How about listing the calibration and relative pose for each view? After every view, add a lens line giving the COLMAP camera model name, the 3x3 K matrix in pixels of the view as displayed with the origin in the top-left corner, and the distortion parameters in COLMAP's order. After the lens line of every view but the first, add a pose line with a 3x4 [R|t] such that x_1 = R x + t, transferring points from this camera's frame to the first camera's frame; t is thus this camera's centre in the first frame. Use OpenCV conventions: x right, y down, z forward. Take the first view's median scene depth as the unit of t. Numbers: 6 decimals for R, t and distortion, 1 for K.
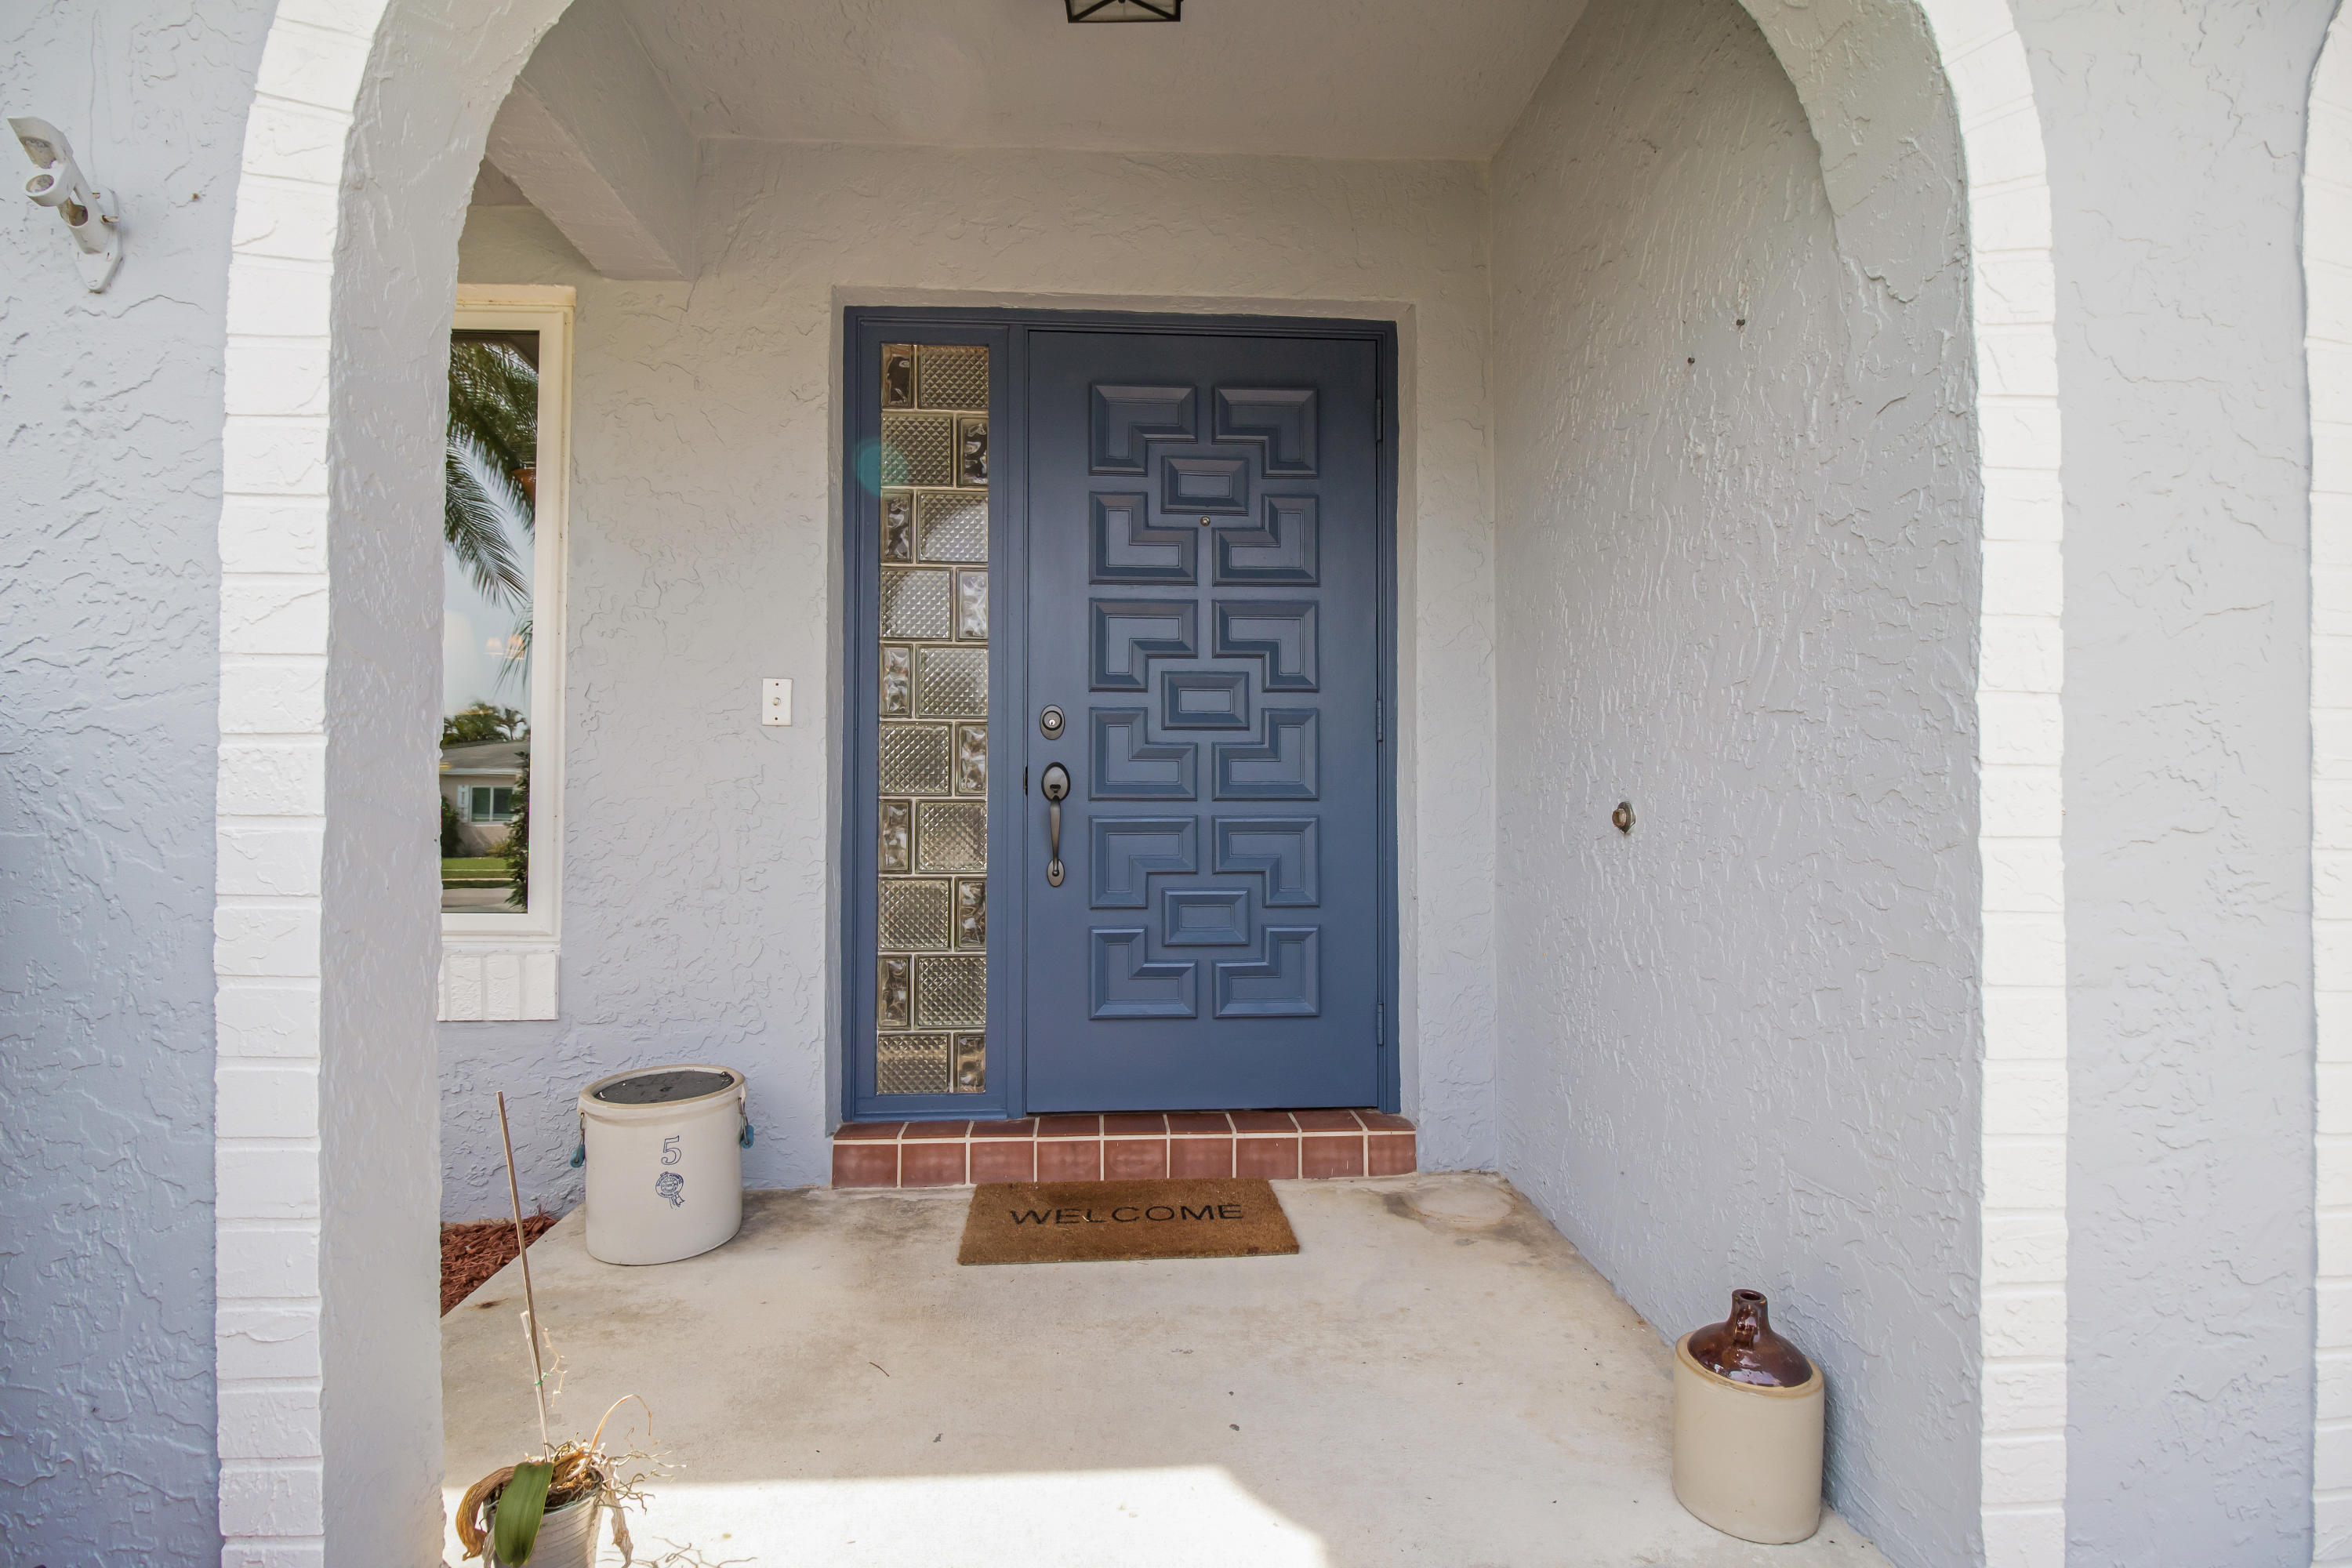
lens RADIAL K [[1103.3, 0, 1172.1], [0, 1103.3, 772.0], [0, 0, 1]] dist [0.002149, -0.013716]
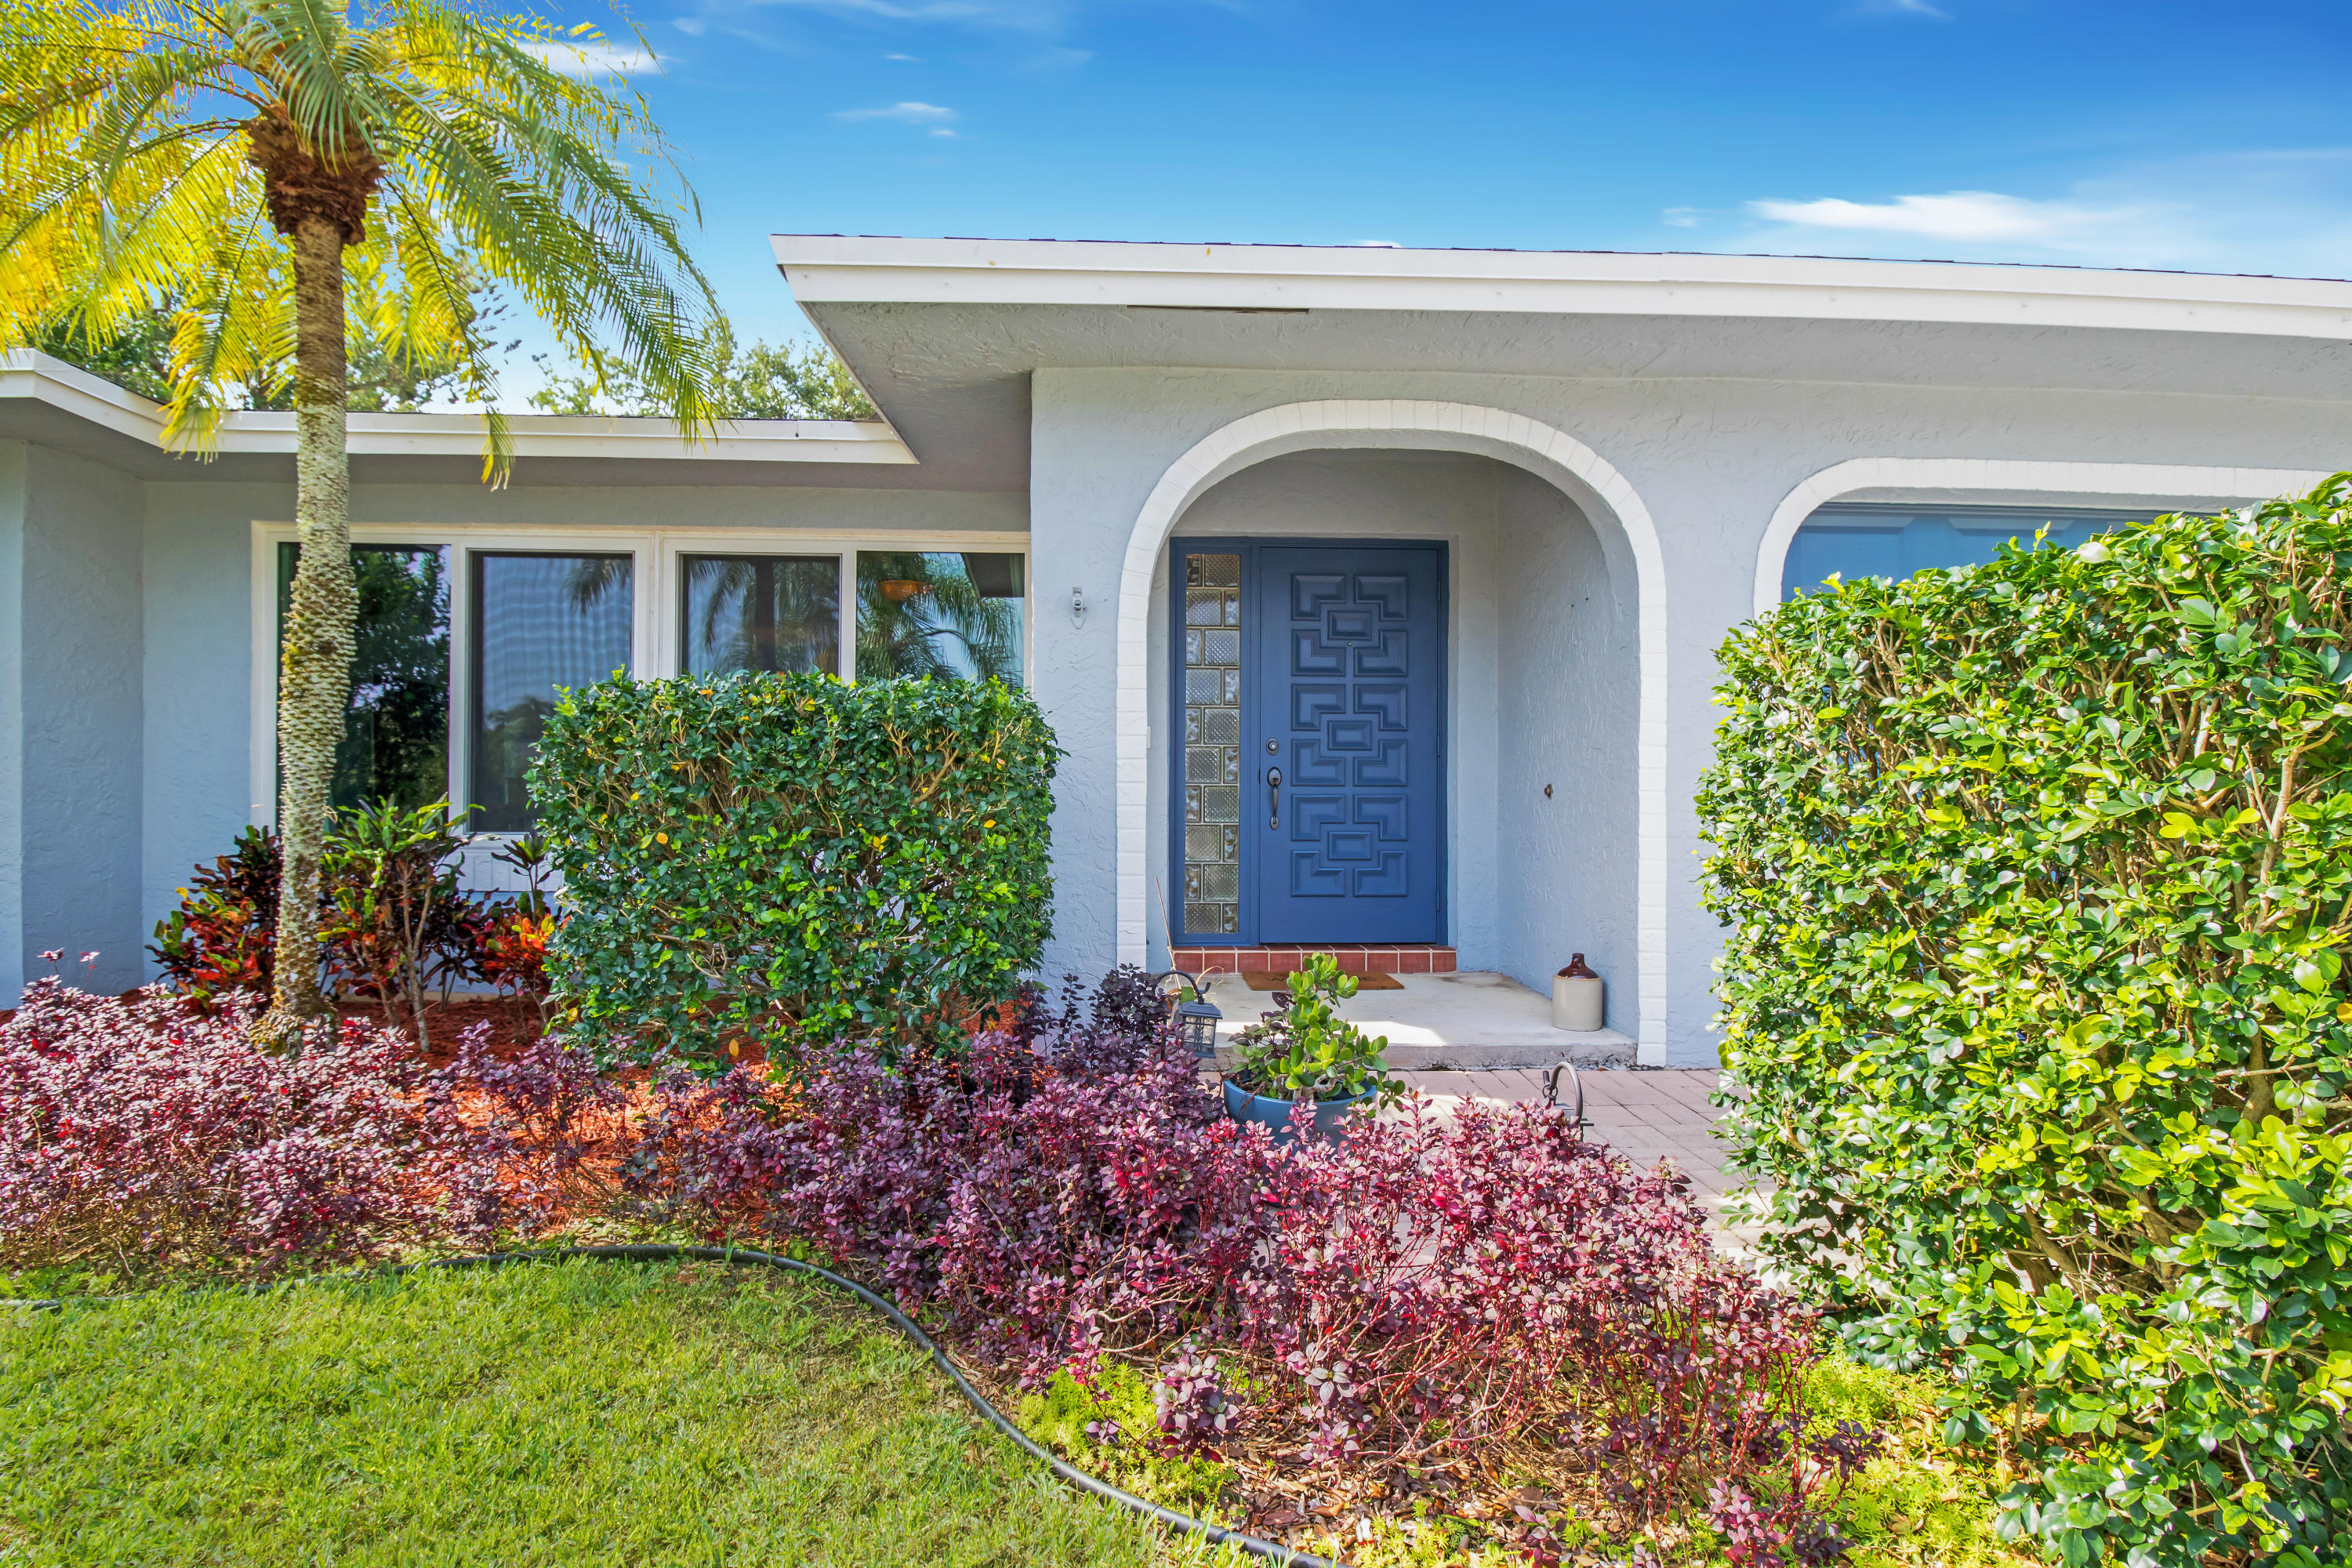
lens RADIAL K [[1103.3, 0, 1179.7], [0, 1103.3, 791.4], [0, 0, 1]] dist [0.002149, -0.013716]
pose [[0.999906, 0.001609, -0.013635, -0.245934], [-0.001419, 0.999902, 0.013943, 0.007871], [0.013656, -0.013923, 0.999810, -0.970084]]
